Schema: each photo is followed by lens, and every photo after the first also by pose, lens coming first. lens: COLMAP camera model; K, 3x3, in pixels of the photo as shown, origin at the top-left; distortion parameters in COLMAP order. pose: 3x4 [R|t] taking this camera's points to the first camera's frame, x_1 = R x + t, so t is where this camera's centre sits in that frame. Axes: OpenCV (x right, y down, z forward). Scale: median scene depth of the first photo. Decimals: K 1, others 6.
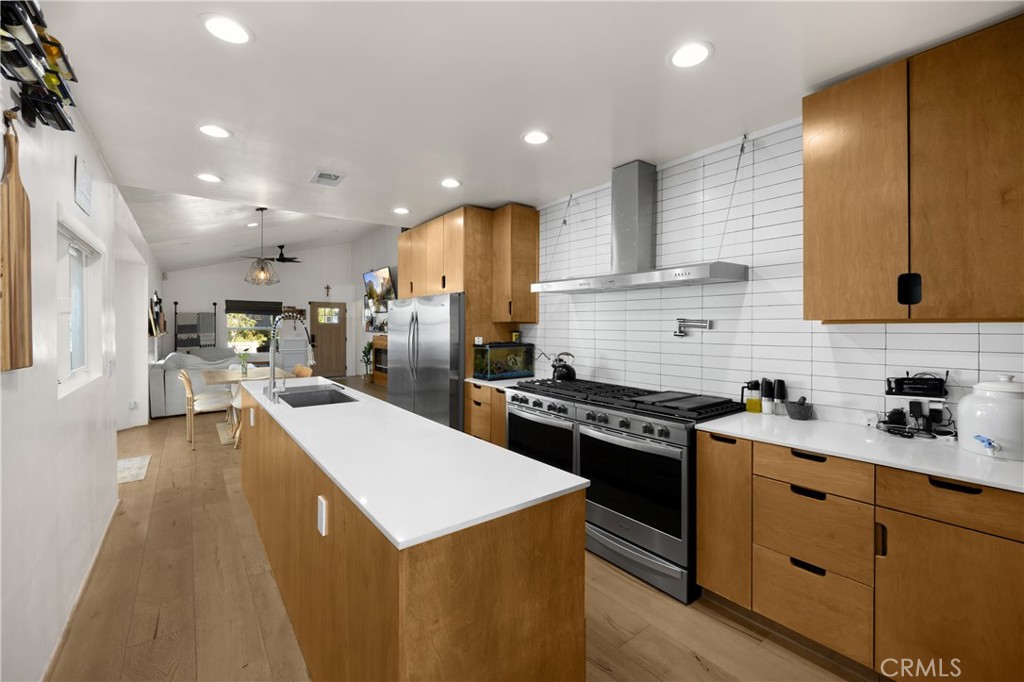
lens RADIAL K [[436.2, 0, 513.8], [0, 436.2, 326.4], [0, 0, 1]] dist [-0.000585, -0.000107]
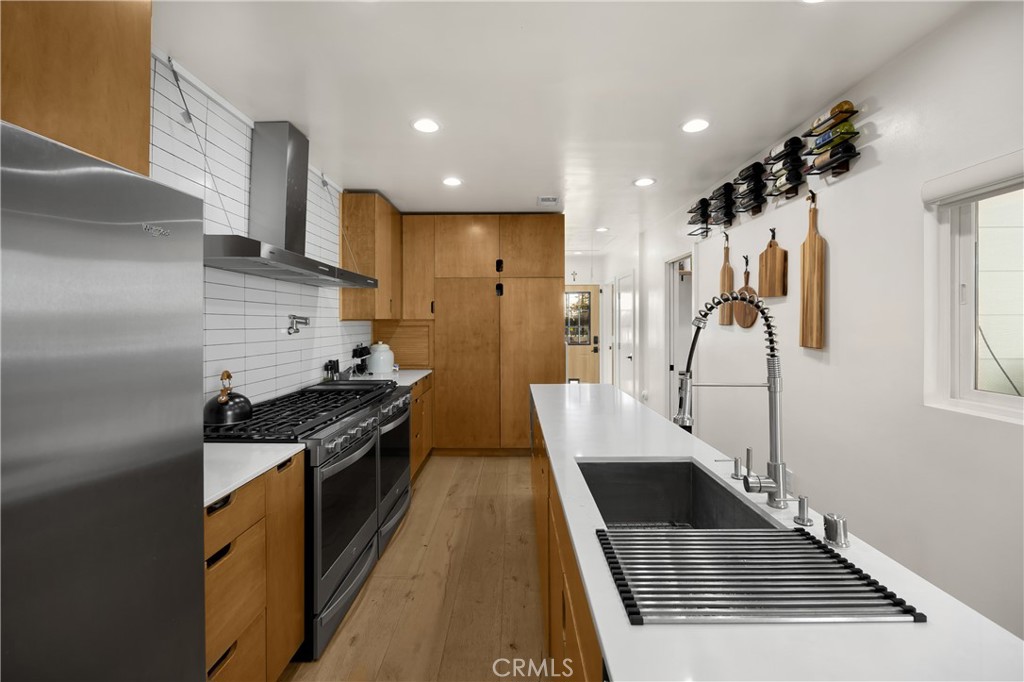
lens RADIAL K [[439.5, 0, 513.2], [0, 439.5, 318.8], [0, 0, 1]] dist [-0.001571, -0.000327]
pose [[-0.796575, 0.003063, 0.604532, -0.416500], [-0.001109, 0.999978, -0.006527, -0.002287], [-0.604539, -0.005870, -0.796554, 1.012691]]
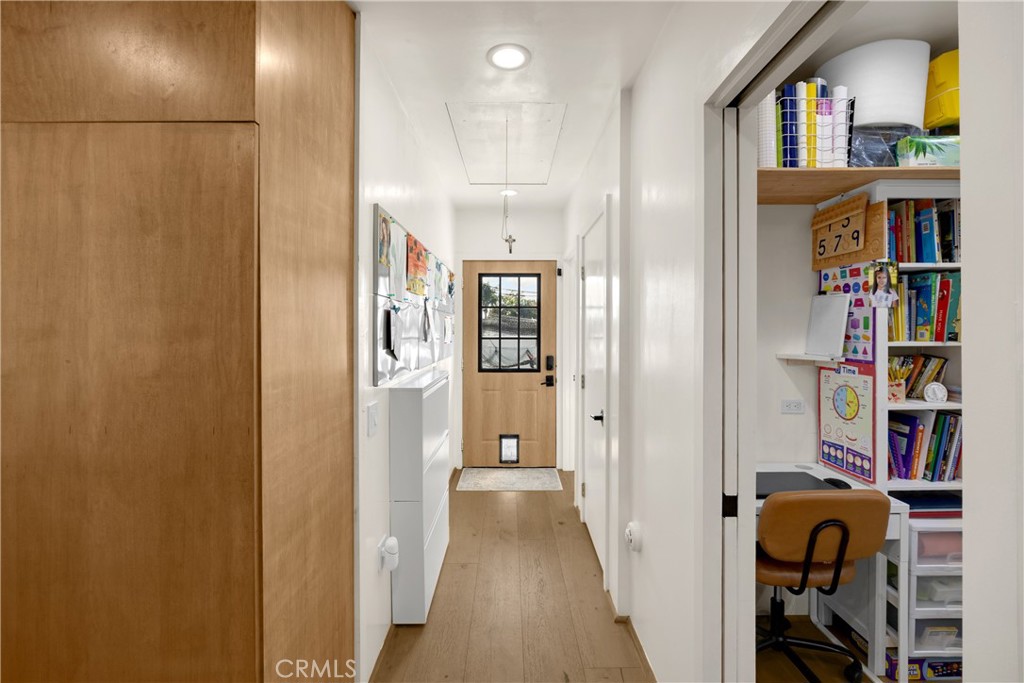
lens RADIAL K [[454.0, 0, 515.2], [0, 454.0, 331.7], [0, 0, 1]] dist [-0.001077, -0.000014]
pose [[-0.803090, -0.004672, 0.595840, -0.130896], [-0.002121, 0.999985, 0.004982, -0.001216], [-0.595854, 0.002737, -0.803088, 0.216863]]
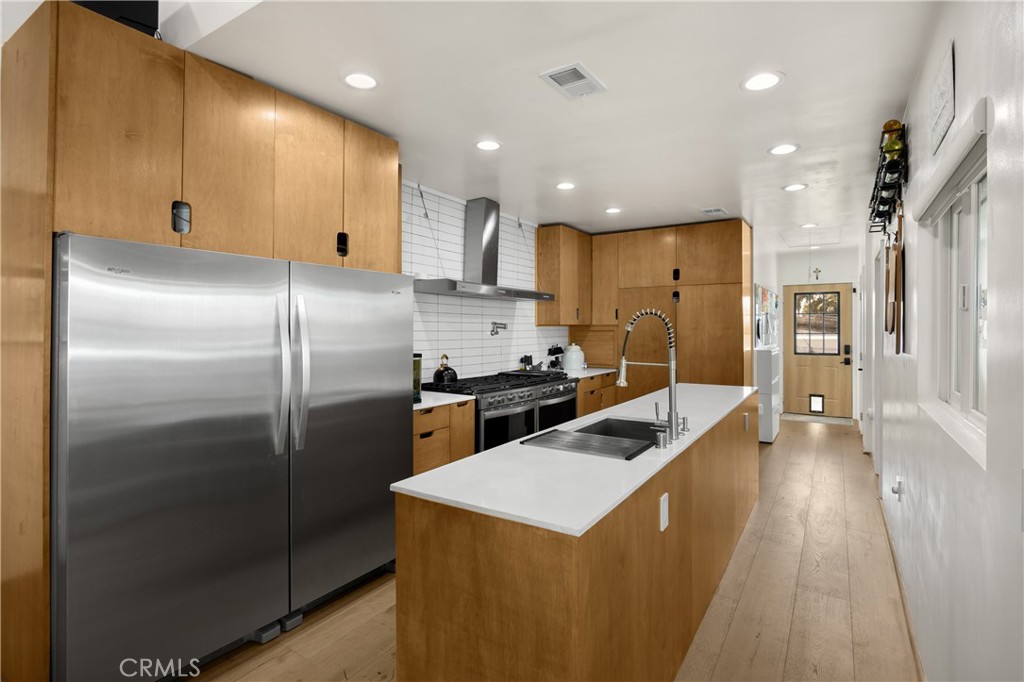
lens RADIAL K [[504.1, 0, 511.7], [0, 504.1, 324.4], [0, 0, 1]] dist [-0.000967, -0.000189]
pose [[-0.343900, 0.003442, 0.939000, -0.816332], [-0.002732, 0.999985, -0.004667, -0.001846], [-0.939002, -0.004170, -0.343886, 1.032104]]
